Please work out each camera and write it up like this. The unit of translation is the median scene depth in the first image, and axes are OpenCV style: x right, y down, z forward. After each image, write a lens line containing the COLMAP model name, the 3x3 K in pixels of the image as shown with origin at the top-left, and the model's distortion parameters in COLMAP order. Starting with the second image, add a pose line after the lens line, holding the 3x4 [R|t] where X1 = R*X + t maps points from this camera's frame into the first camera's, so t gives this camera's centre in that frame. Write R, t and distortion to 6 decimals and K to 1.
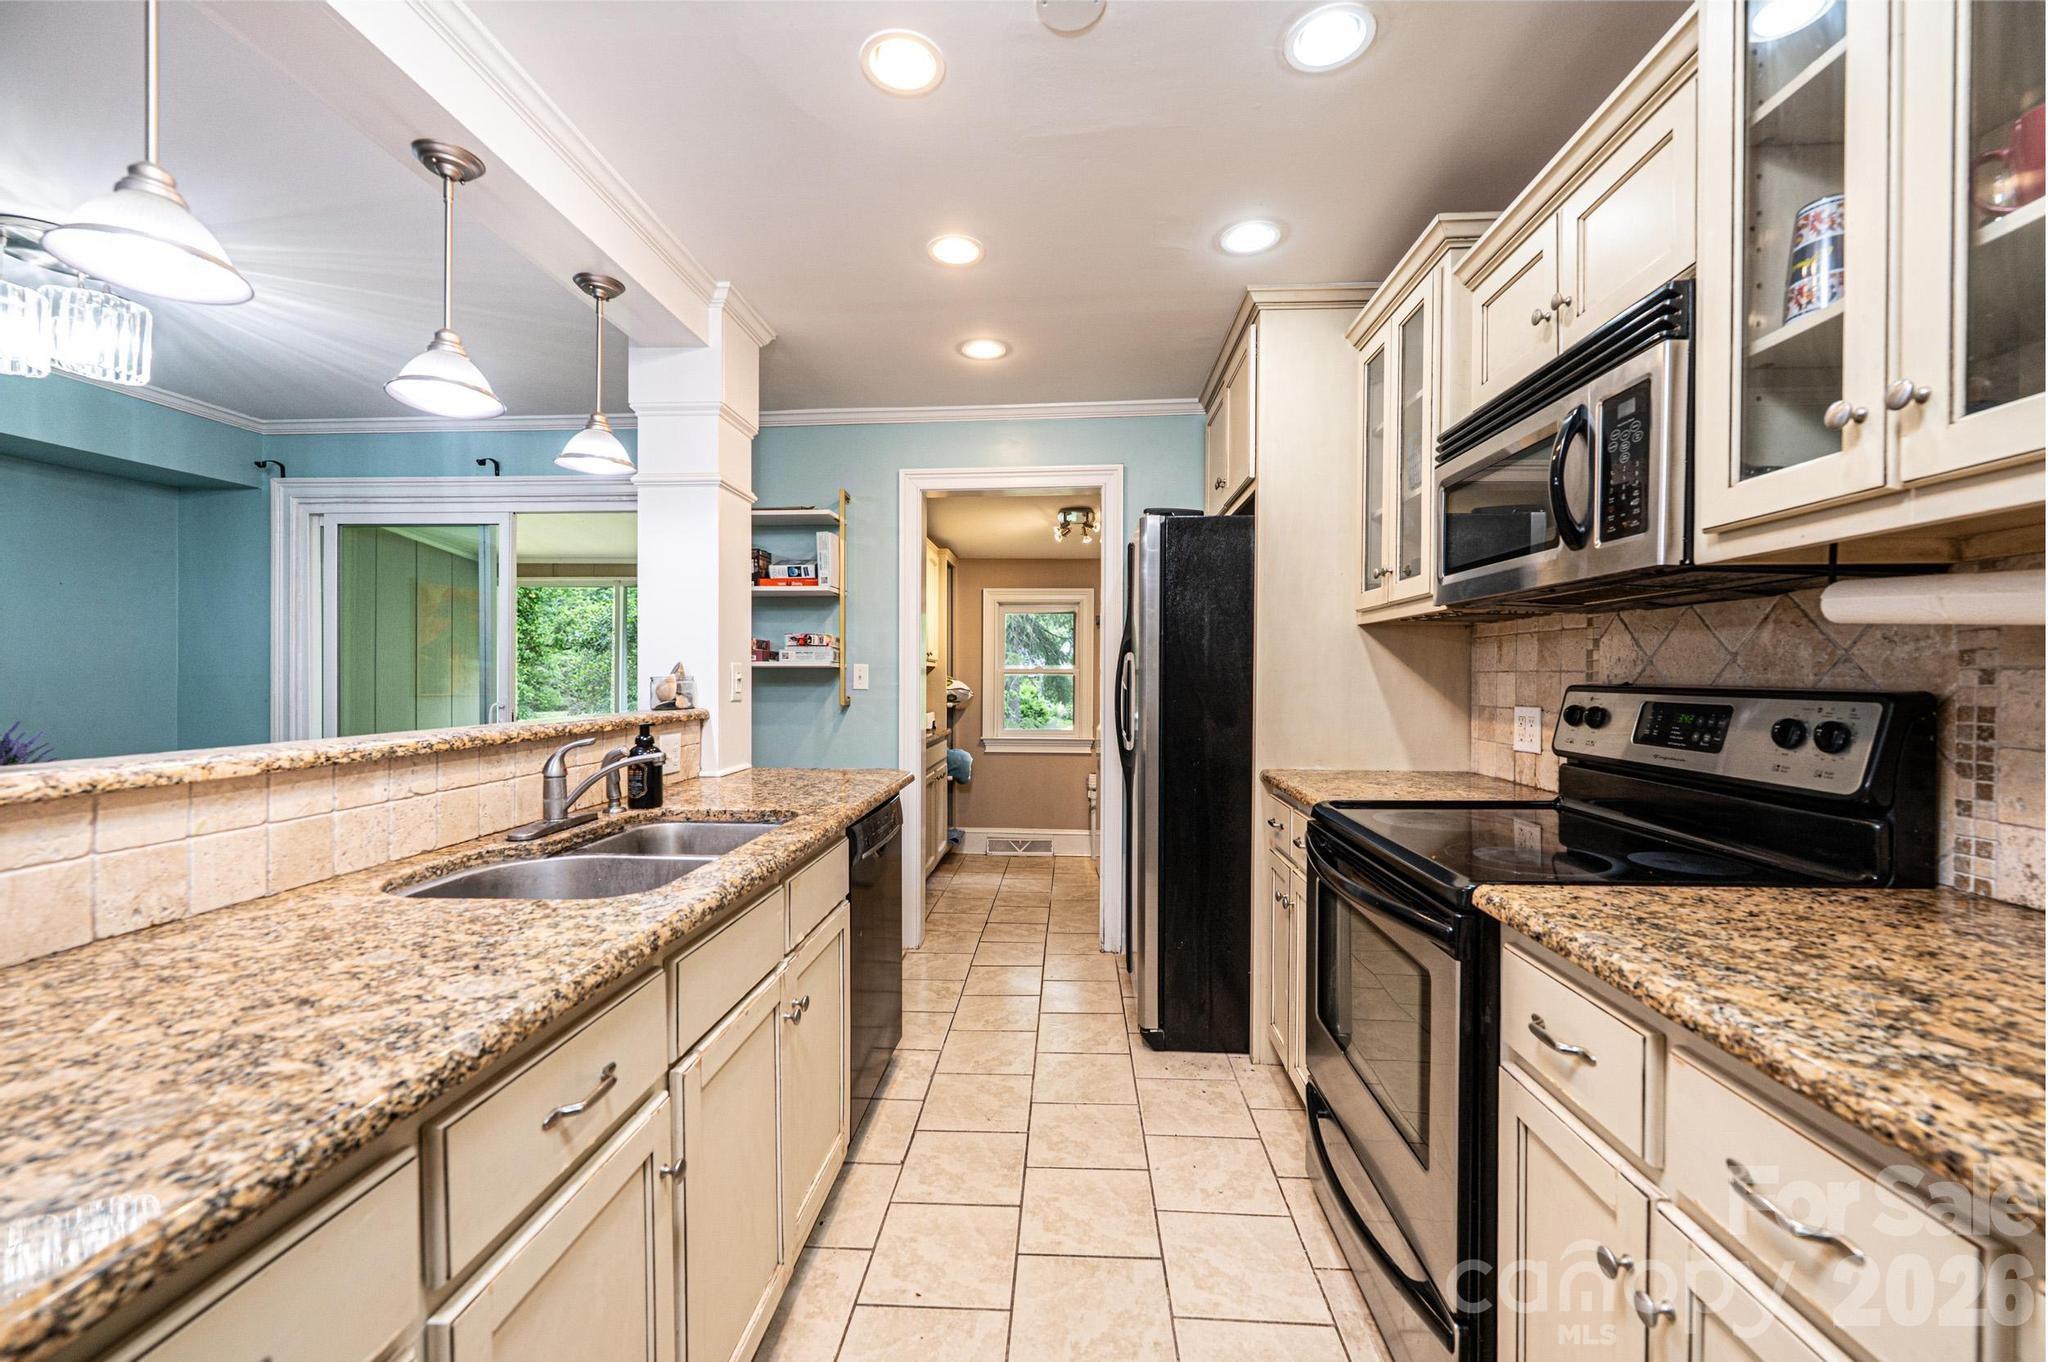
lens RADIAL K [[834.8, 0, 1022.0], [0, 834.8, 685.8], [0, 0, 1]] dist [-0.000171, 0.000282]
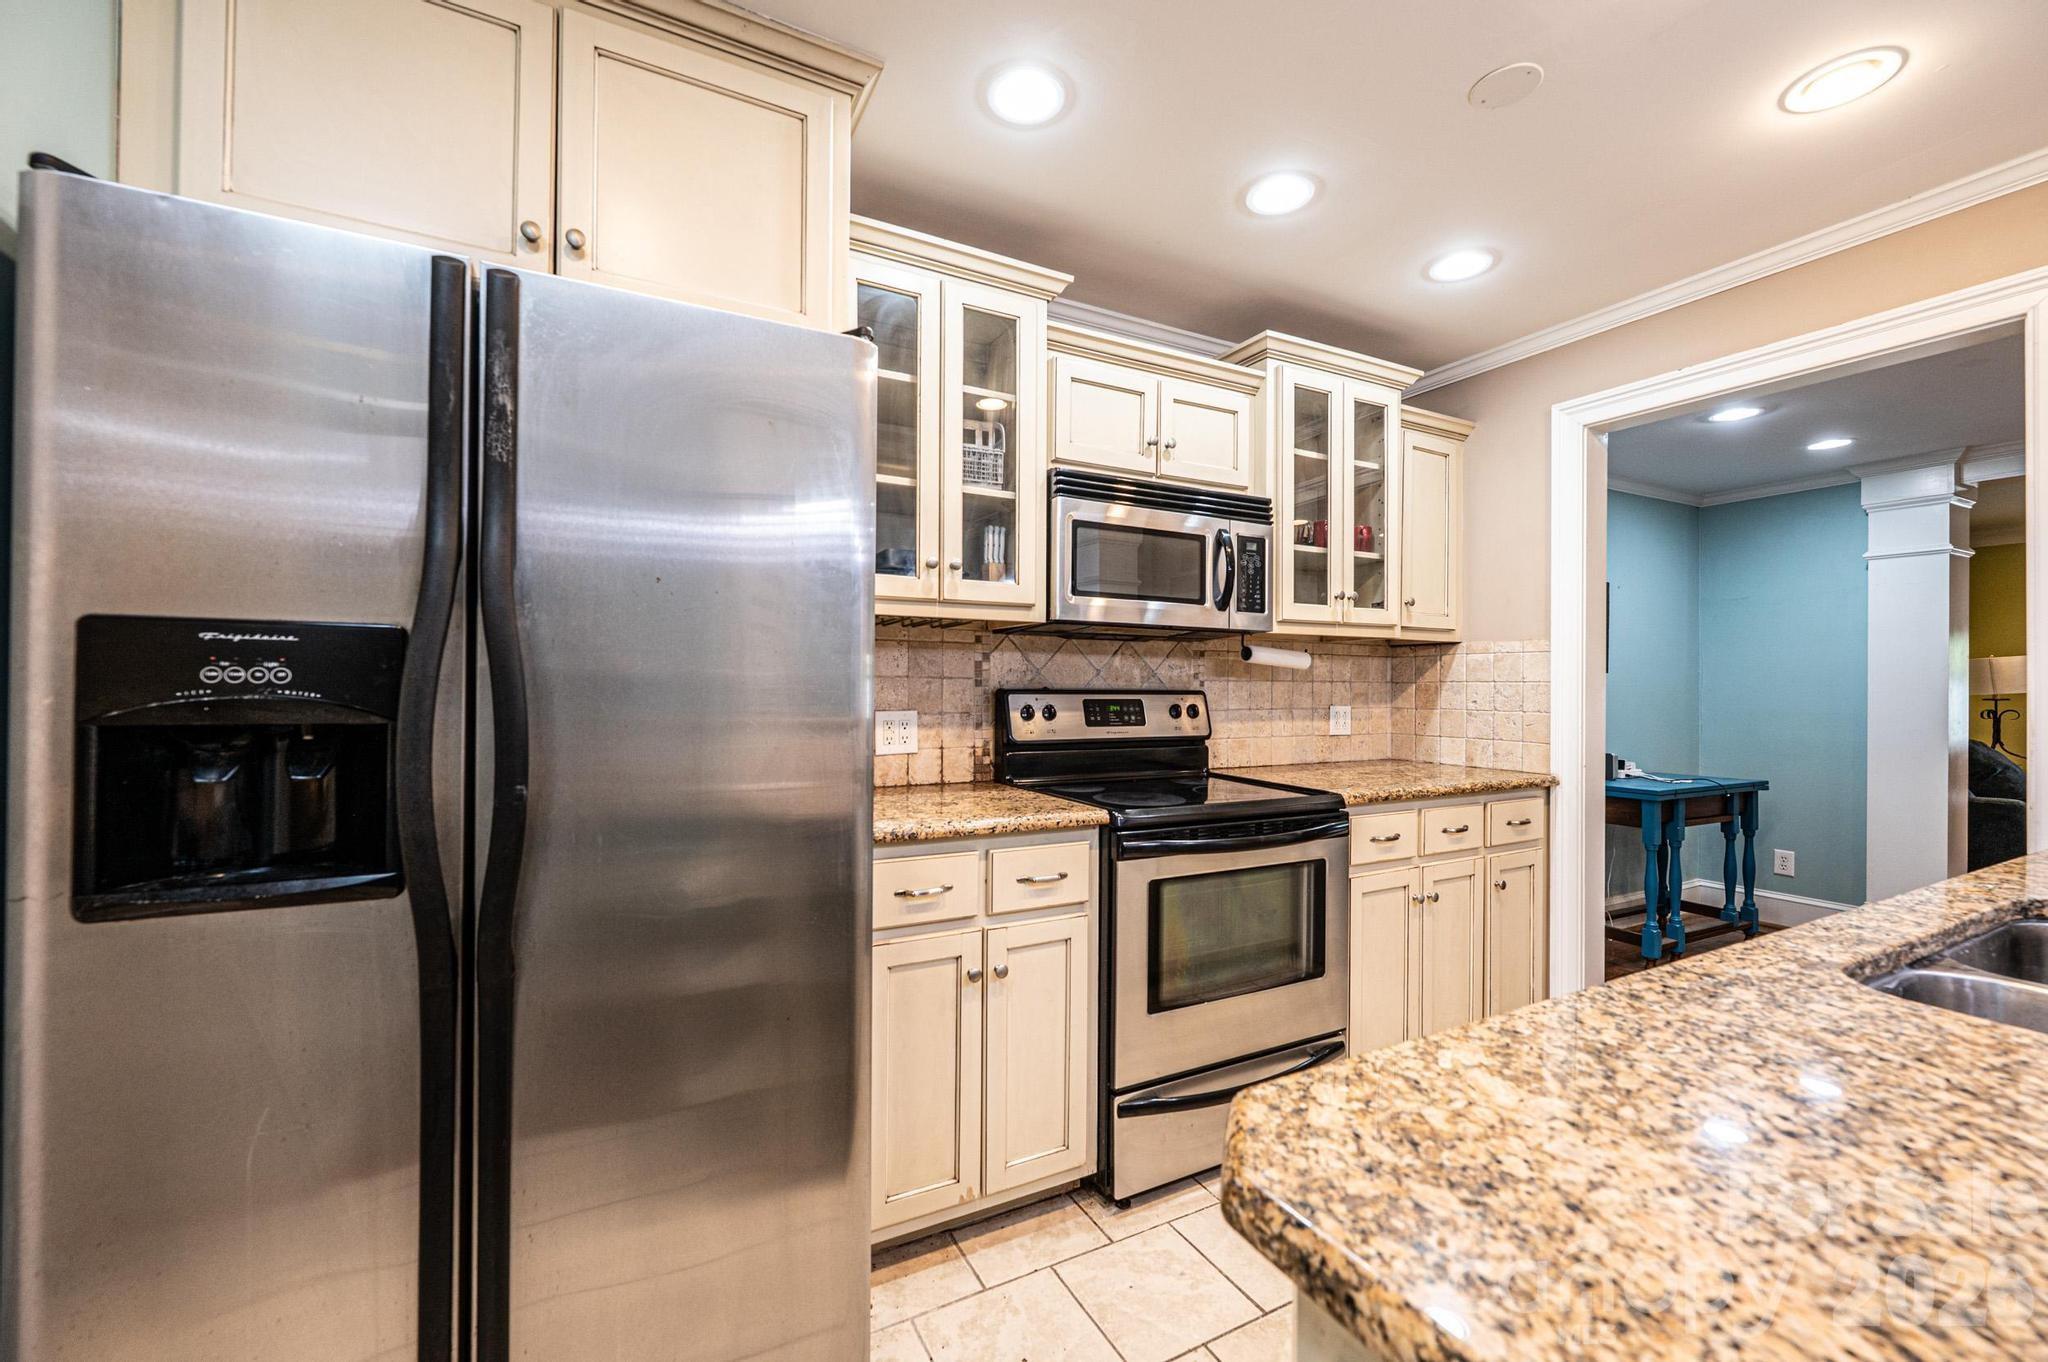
lens RADIAL K [[829.6, 0, 1029.6], [0, 829.6, 683.6], [0, 0, 1]] dist [0.002234, 0.000170]
pose [[-0.507870, -0.000354, 0.861434, -0.650356], [0.003425, 0.999991, 0.002430, -0.017154], [-0.861427, 0.004185, -0.507864, 2.307648]]
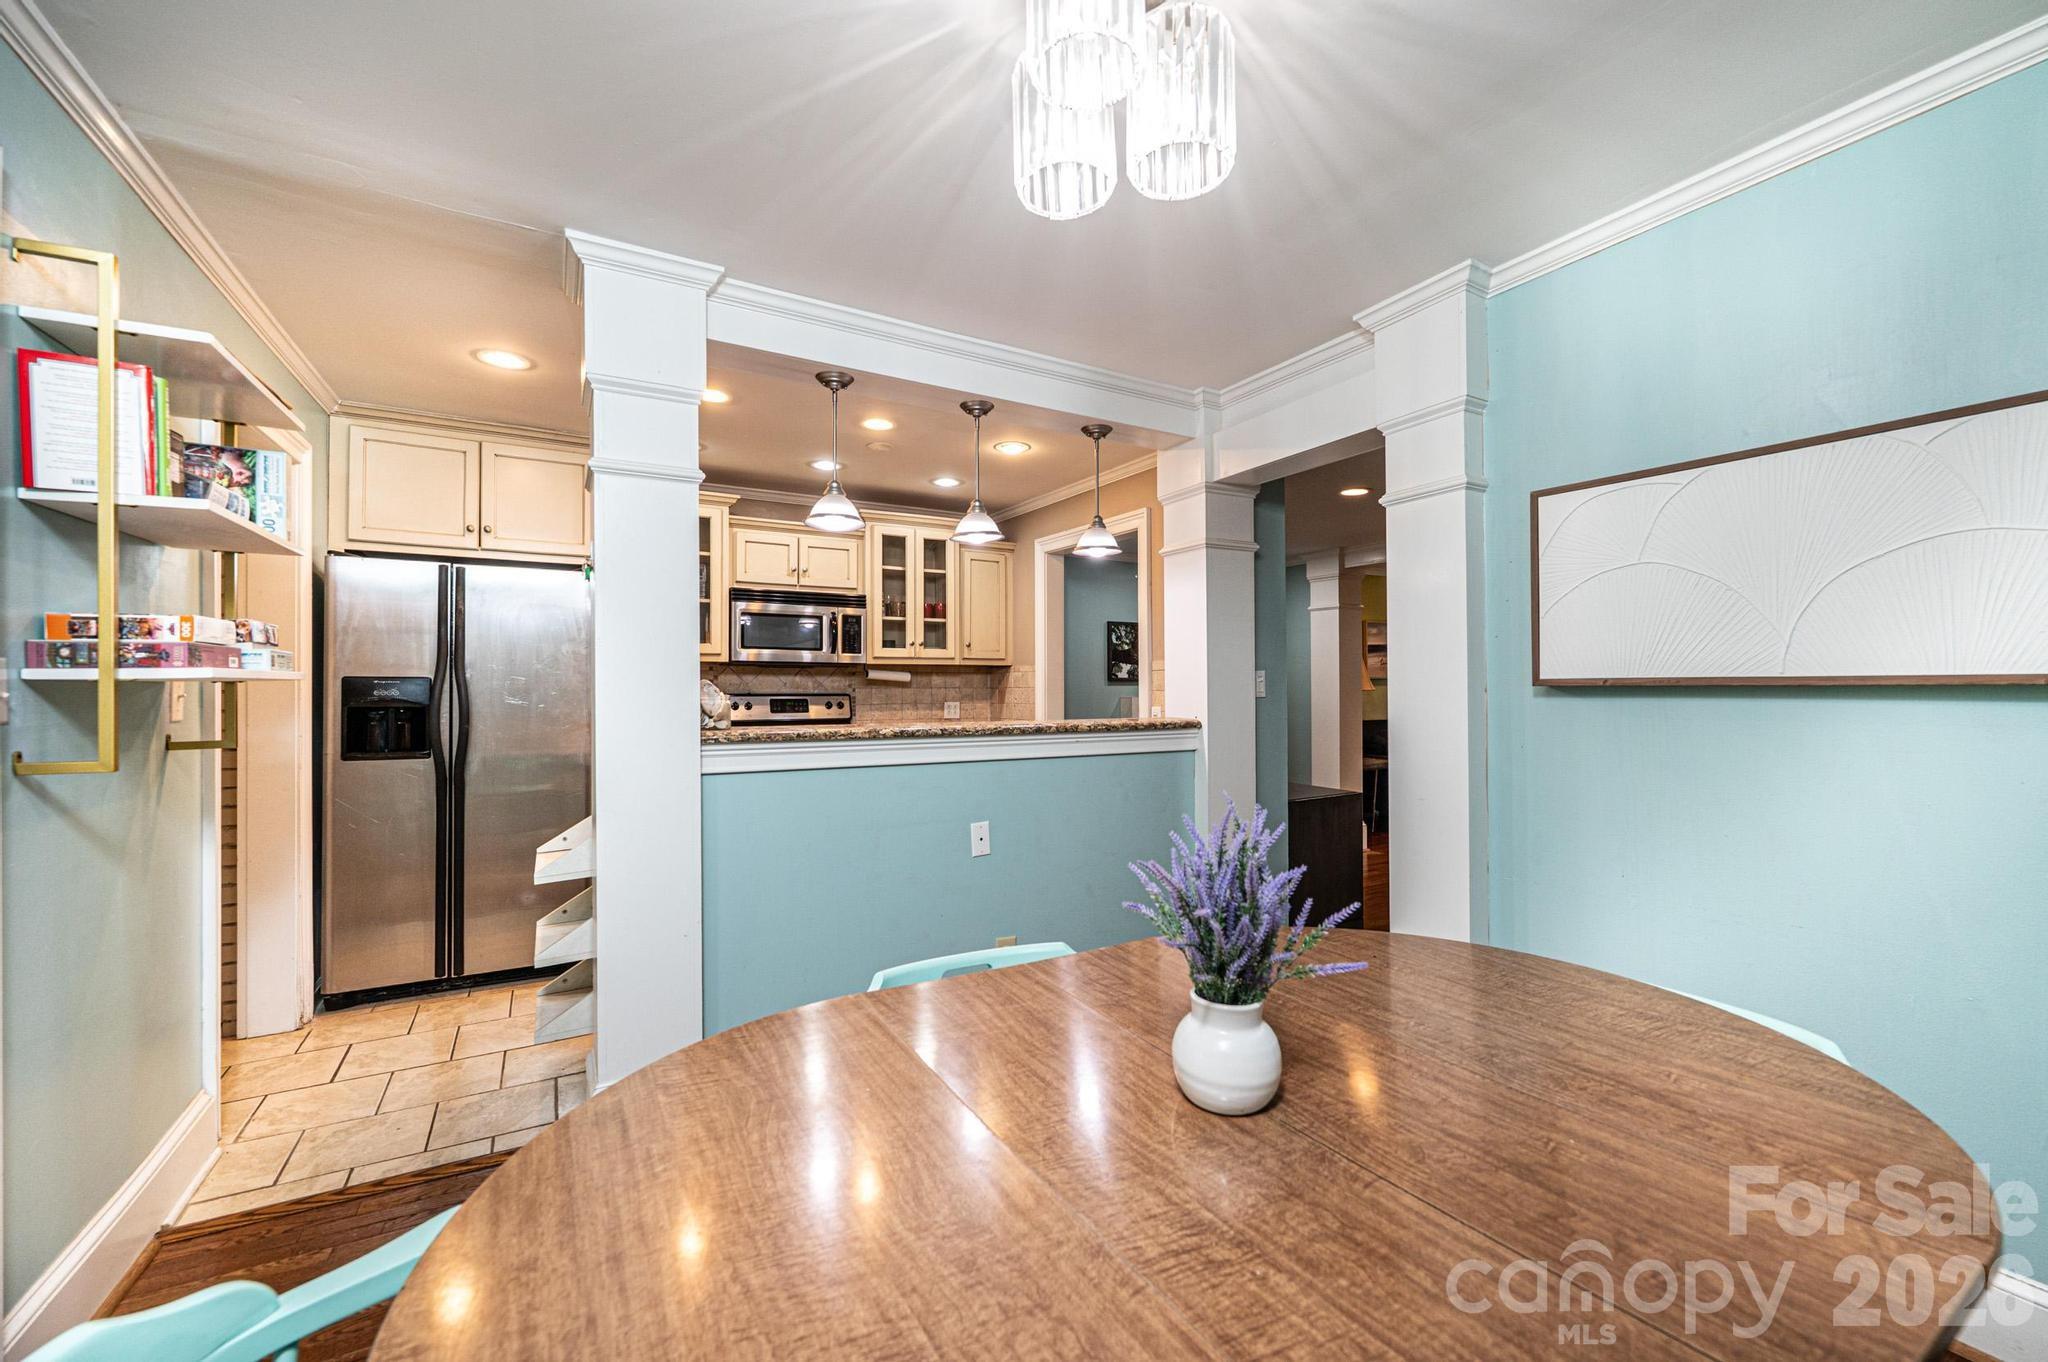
lens RADIAL K [[829.6, 0, 1026.4], [0, 829.6, 677.7], [0, 0, 1]] dist [0.002234, 0.000170]
pose [[-0.540853, 0.015938, 0.840966, -2.737711], [0.014005, 0.999852, -0.009942, -0.018379], [-0.841000, 0.006401, -0.540997, 2.258841]]
